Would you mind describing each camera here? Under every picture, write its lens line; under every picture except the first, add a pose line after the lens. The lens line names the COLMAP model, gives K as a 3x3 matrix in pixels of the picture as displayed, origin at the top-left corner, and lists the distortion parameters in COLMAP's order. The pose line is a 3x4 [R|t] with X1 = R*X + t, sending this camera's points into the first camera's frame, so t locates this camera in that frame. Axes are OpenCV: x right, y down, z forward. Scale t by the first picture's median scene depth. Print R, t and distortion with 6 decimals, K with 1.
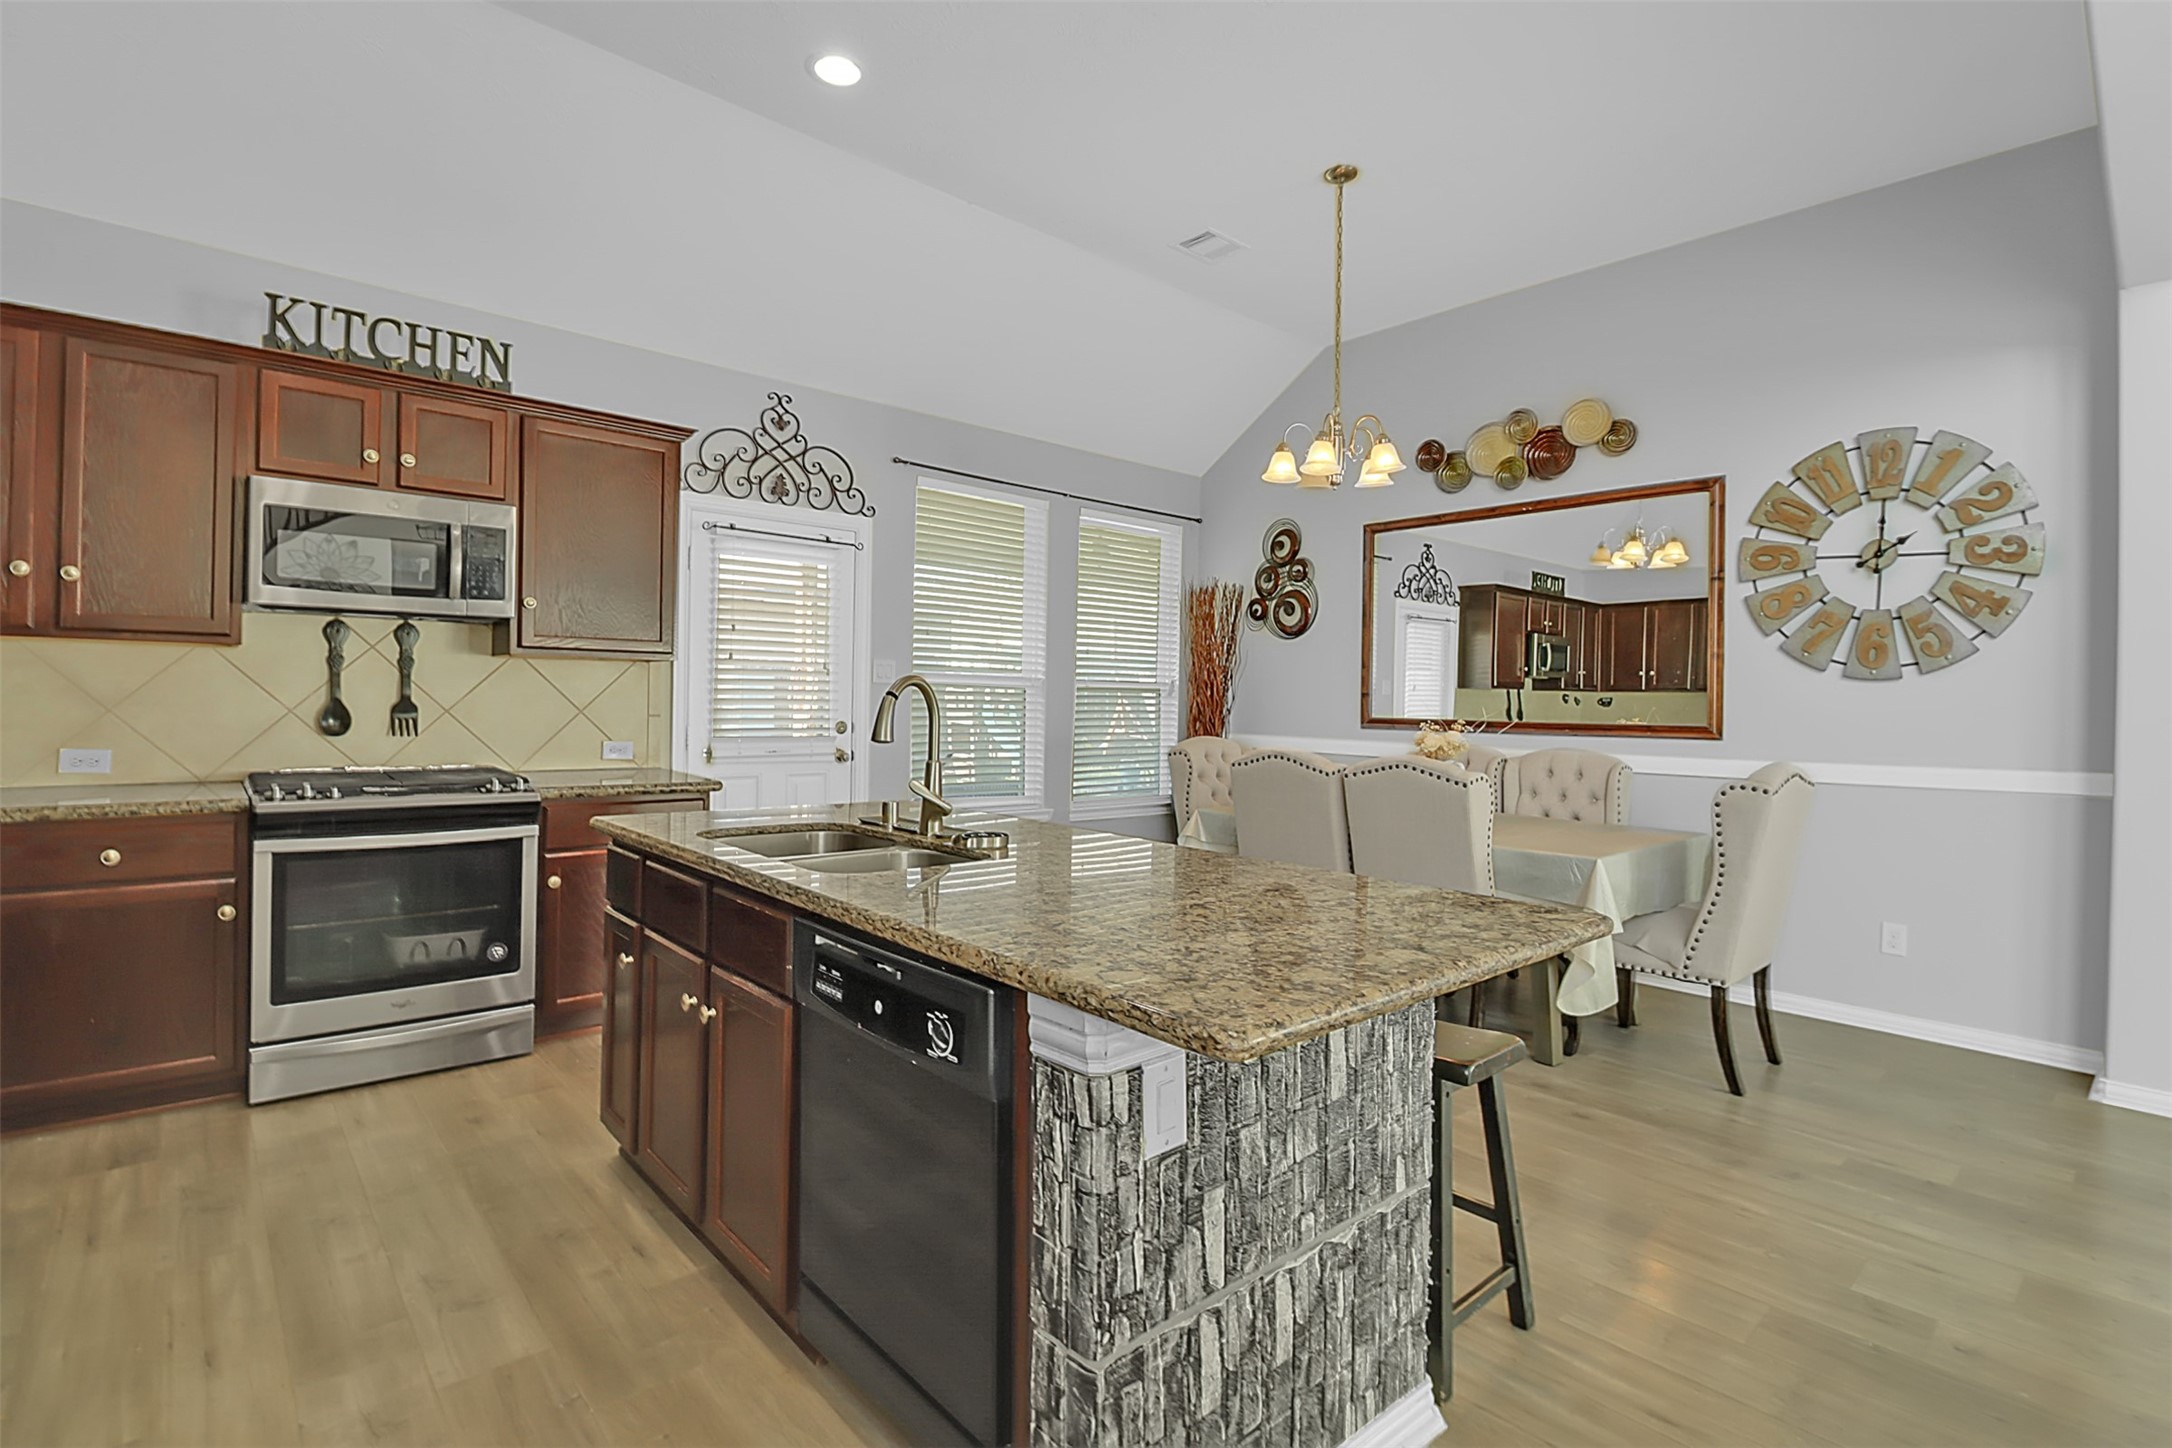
lens RADIAL K [[1007.2, 0, 1125.3], [0, 1007.2, 699.3], [0, 0, 1]] dist [0.001224, -0.015326]
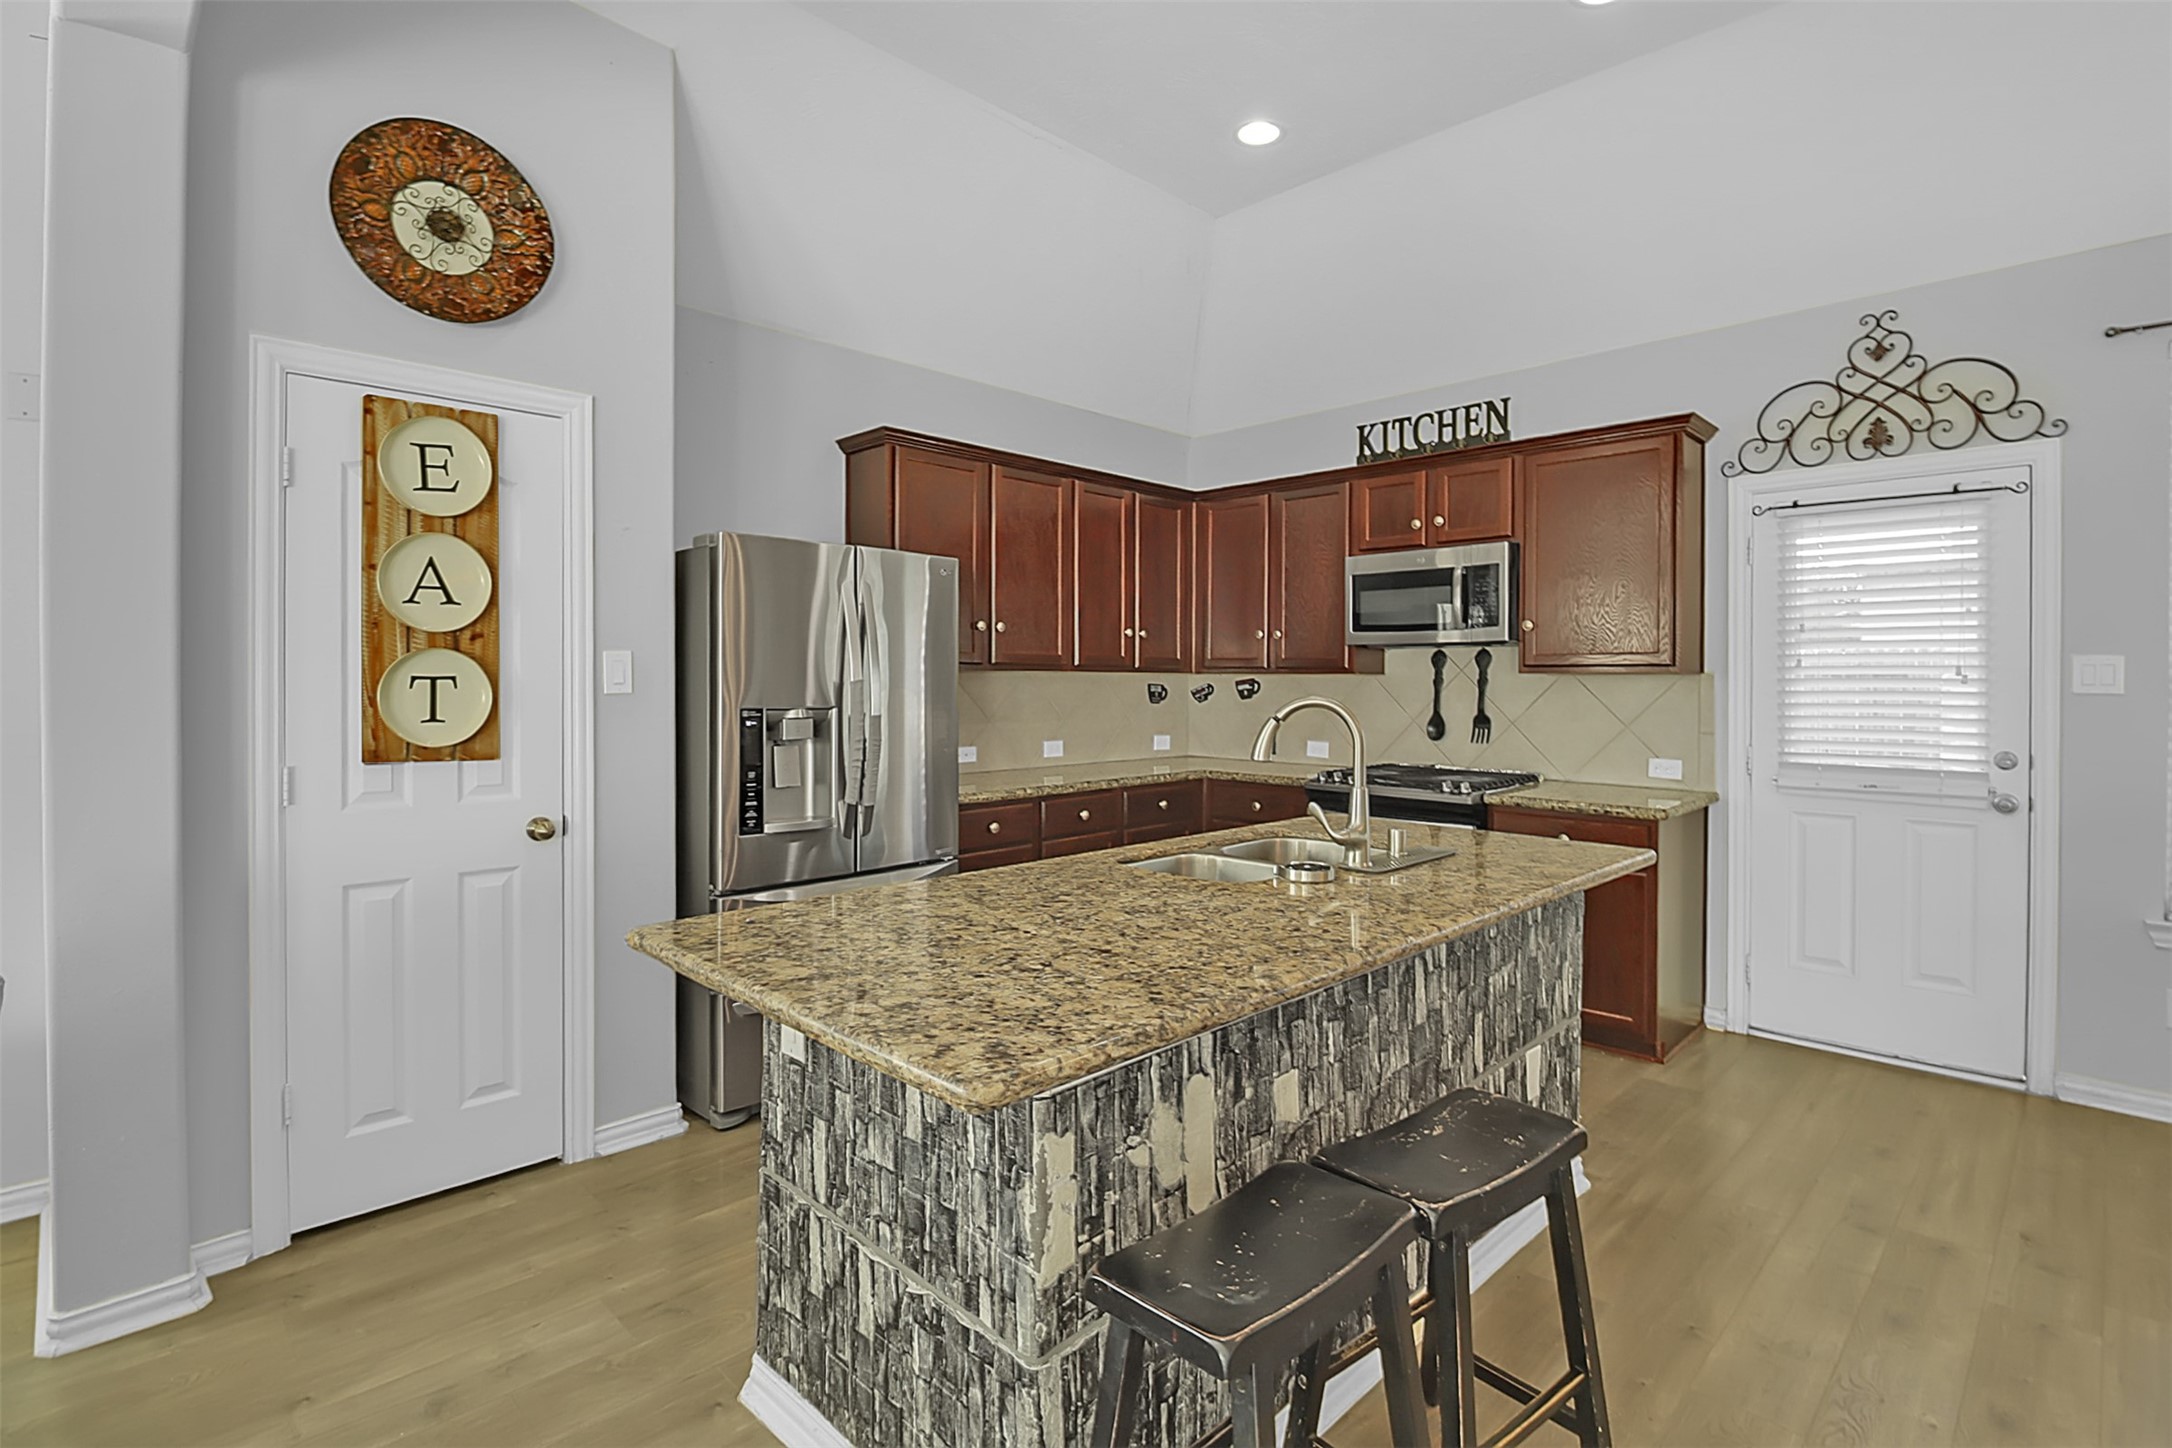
lens RADIAL K [[1043.3, 0, 1087.2], [0, 1043.3, 691.8], [0, 0, 1]] dist [0.002074, -0.016008]
pose [[0.030335, -0.010005, -0.999490, 0.524665], [-0.004629, 0.999938, -0.010150, -0.010307], [0.999529, 0.004934, 0.030287, 0.487170]]
